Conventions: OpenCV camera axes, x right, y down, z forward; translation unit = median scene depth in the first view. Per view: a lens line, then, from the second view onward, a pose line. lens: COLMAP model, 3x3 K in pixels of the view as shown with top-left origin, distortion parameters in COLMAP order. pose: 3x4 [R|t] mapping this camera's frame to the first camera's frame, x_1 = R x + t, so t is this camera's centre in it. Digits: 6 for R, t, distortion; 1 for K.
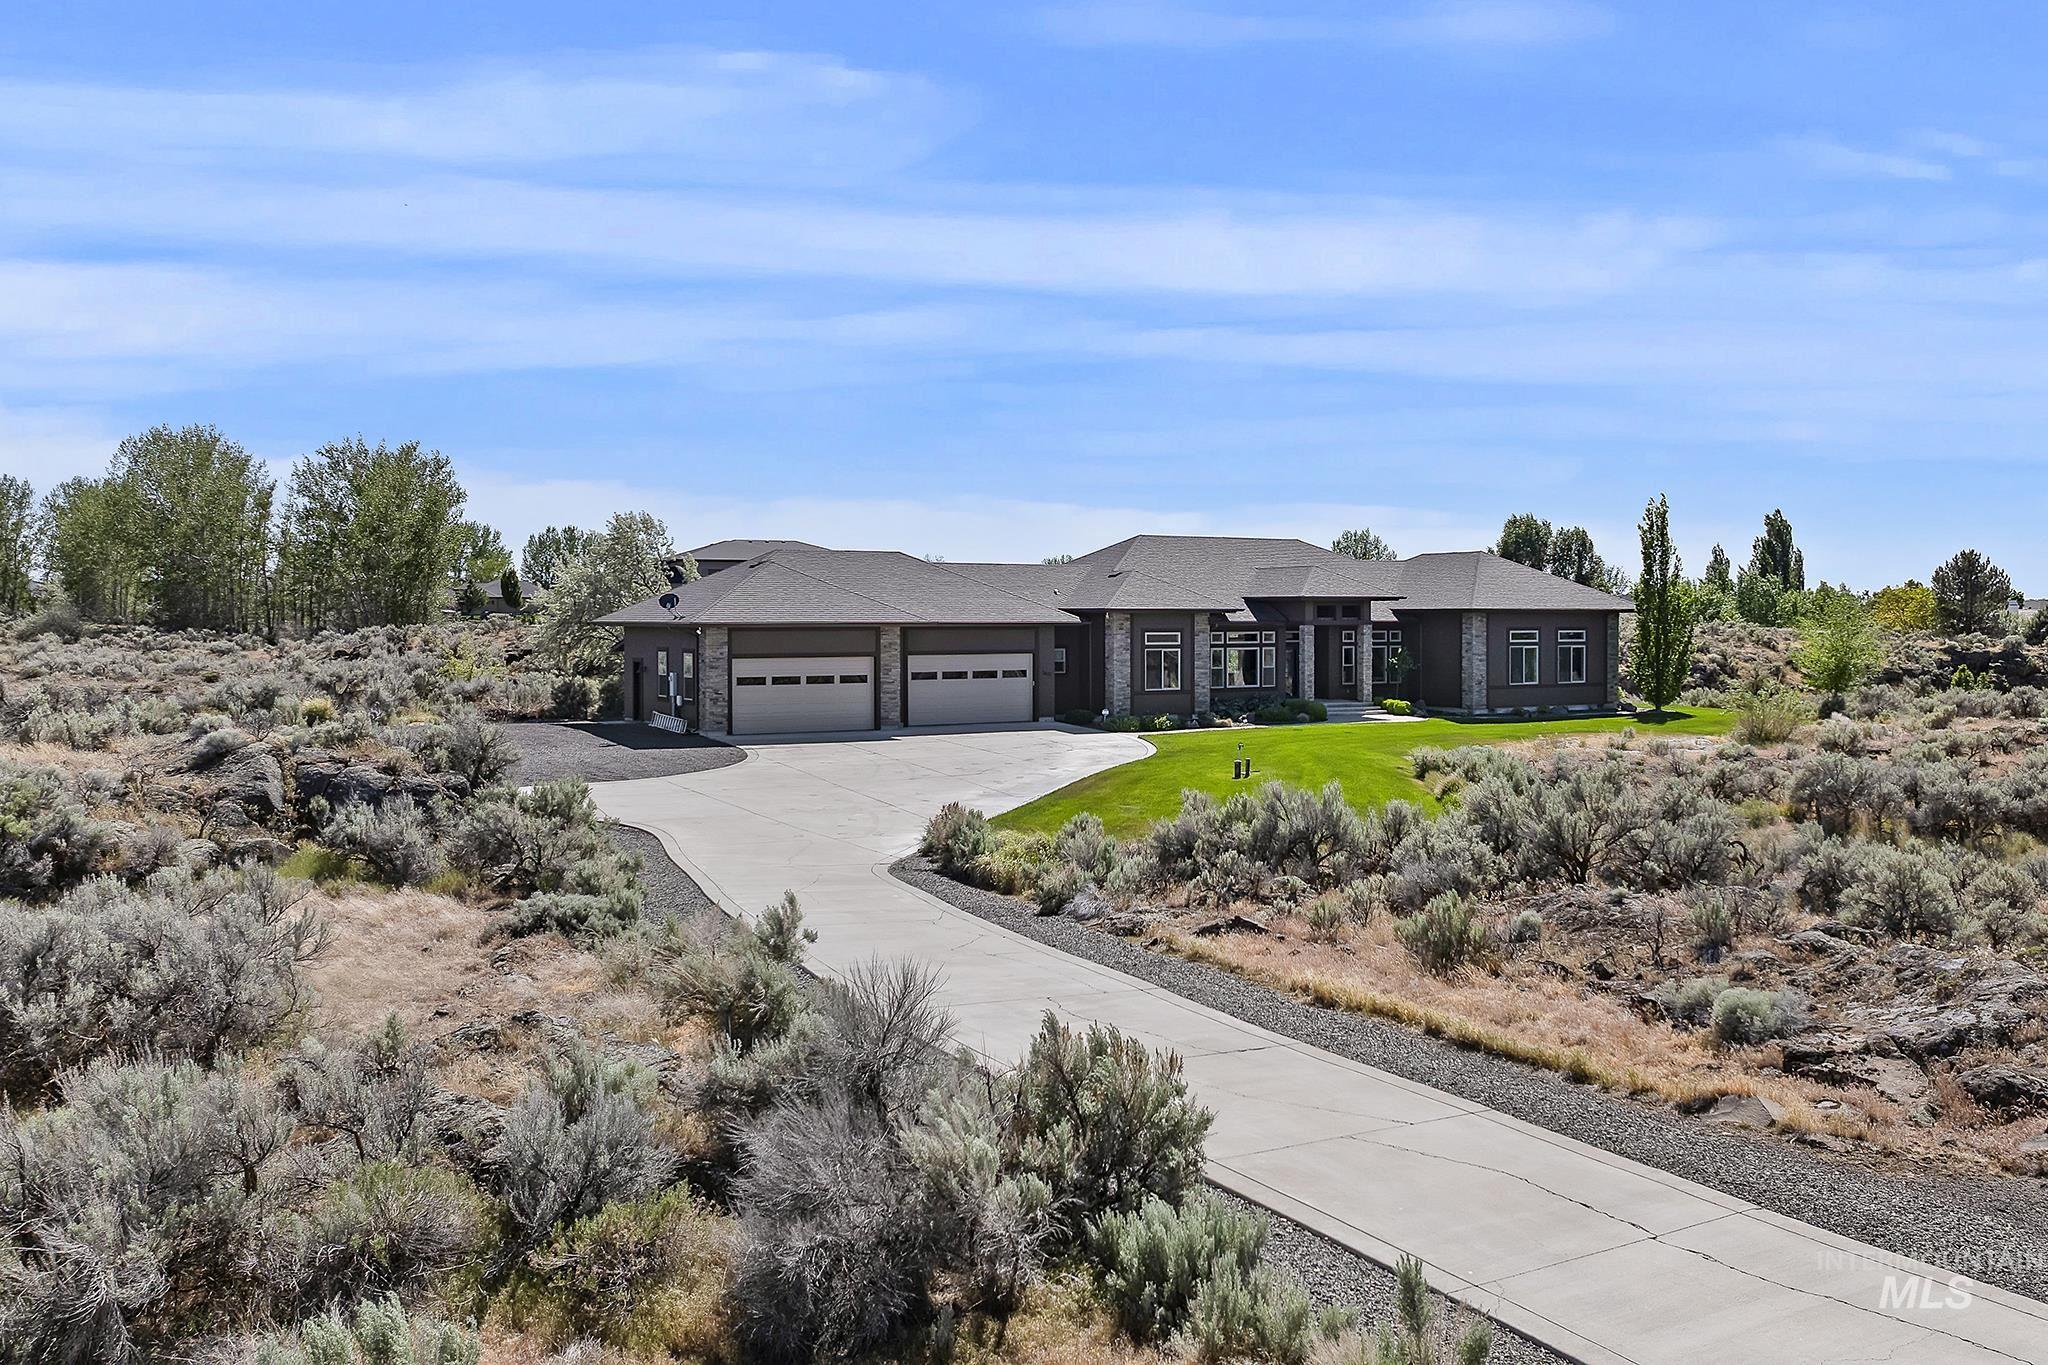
lens RADIAL K [[1591.0, 0, 1181.4], [0, 1591.0, 641.6], [0, 0, 1]] dist [-0.026356, -0.003386]
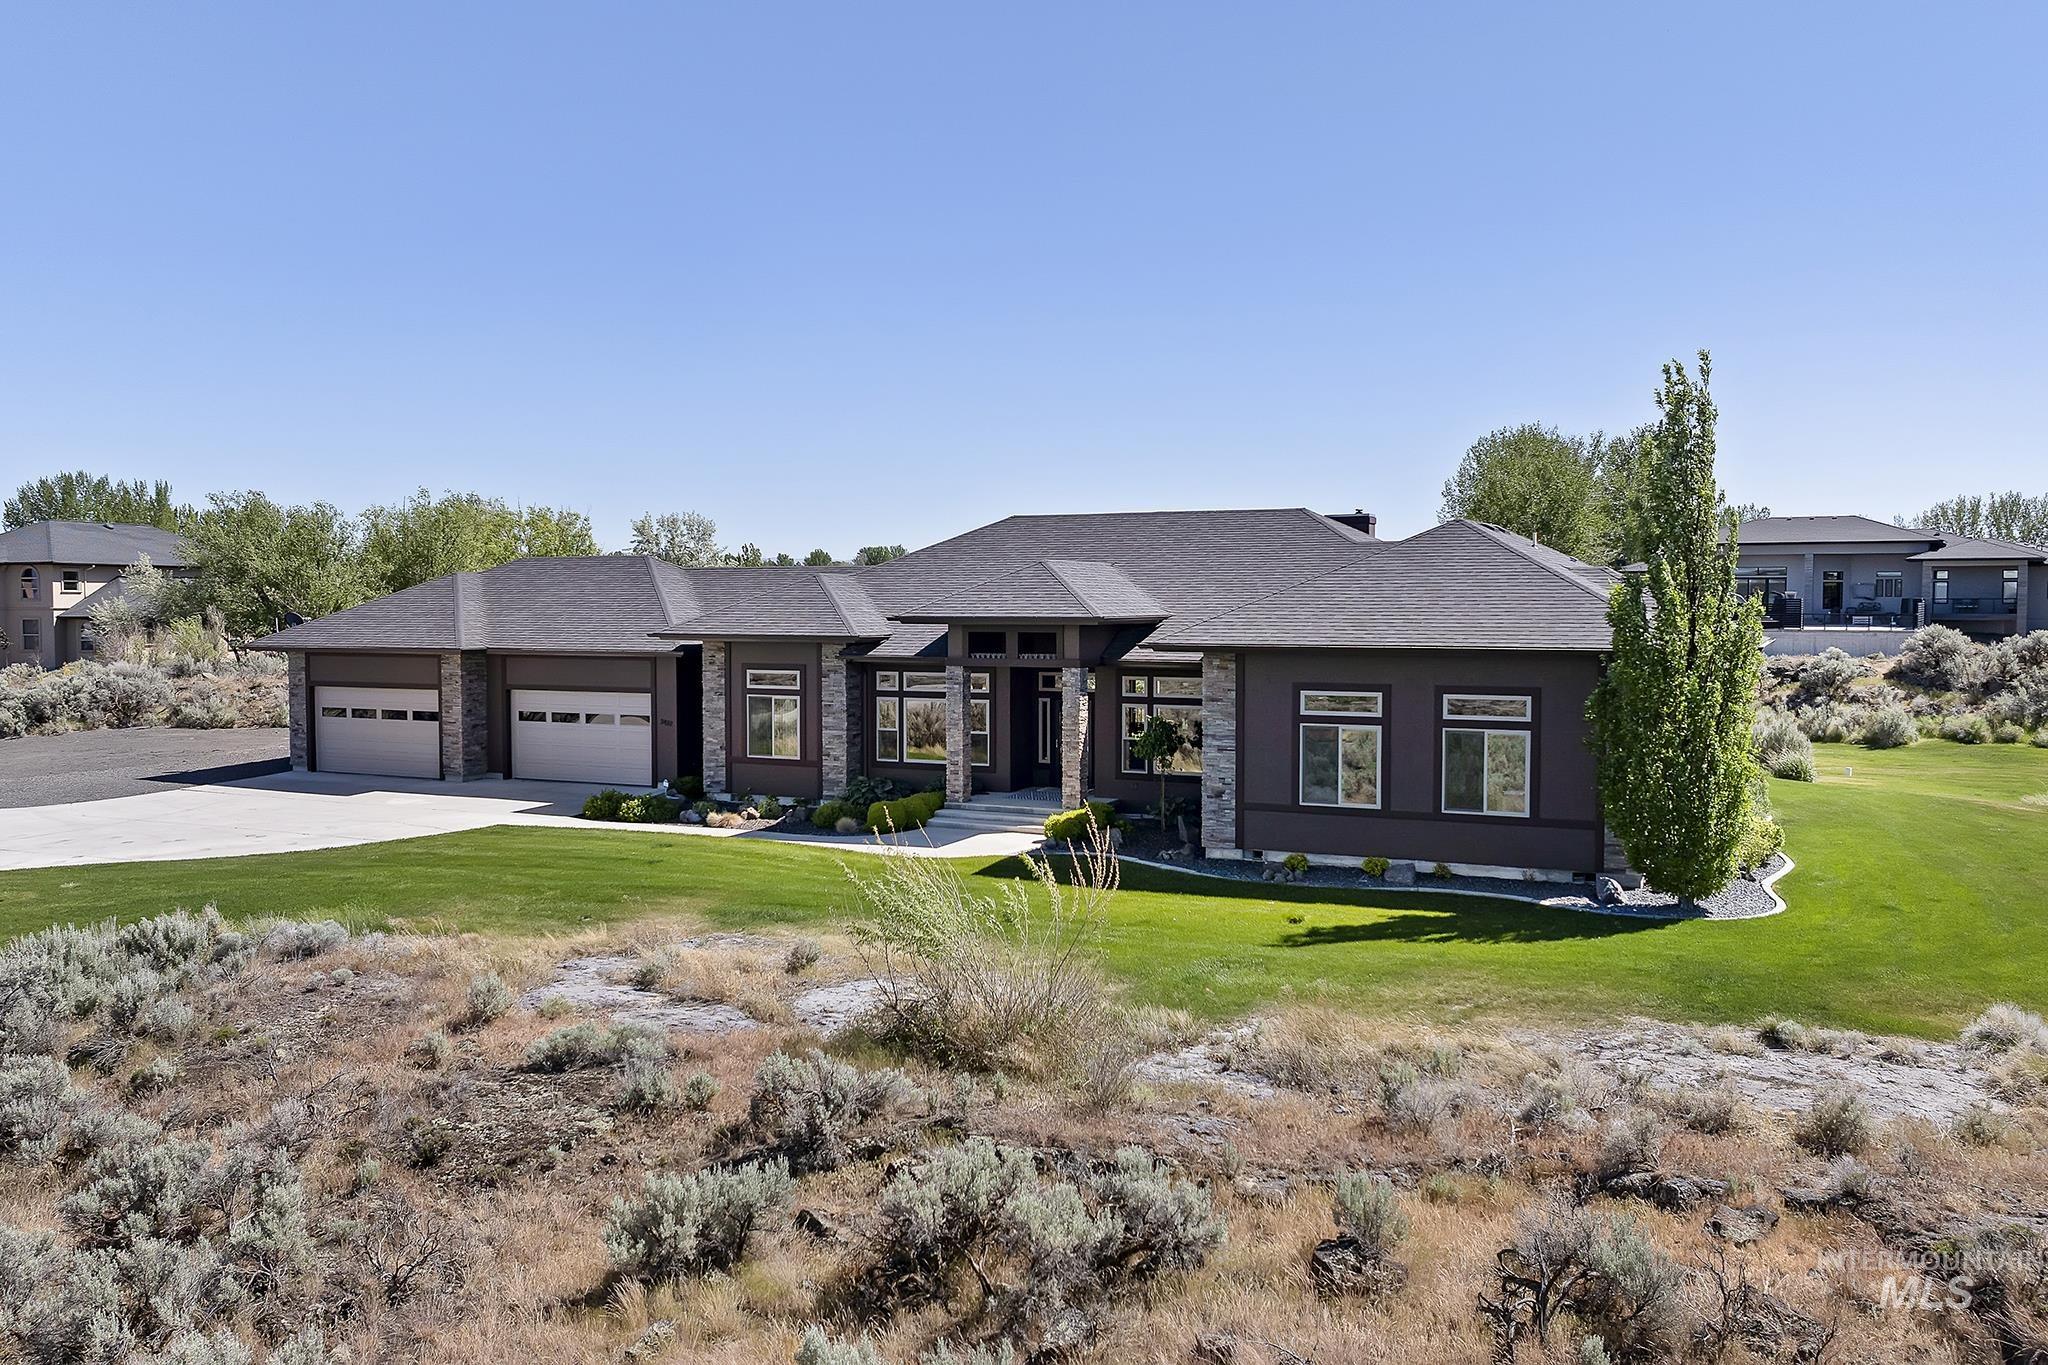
lens RADIAL K [[1744.8, 0, 1024.0], [0, 1744.8, 682.5], [0, 0, 1]] dist [-0.028665, -0.004167]
pose [[0.525793, 0.048342, -0.849238, 0.660499], [-0.007223, 0.998601, 0.052373, -0.039611], [0.850582, -0.021404, 0.525407, 0.719948]]
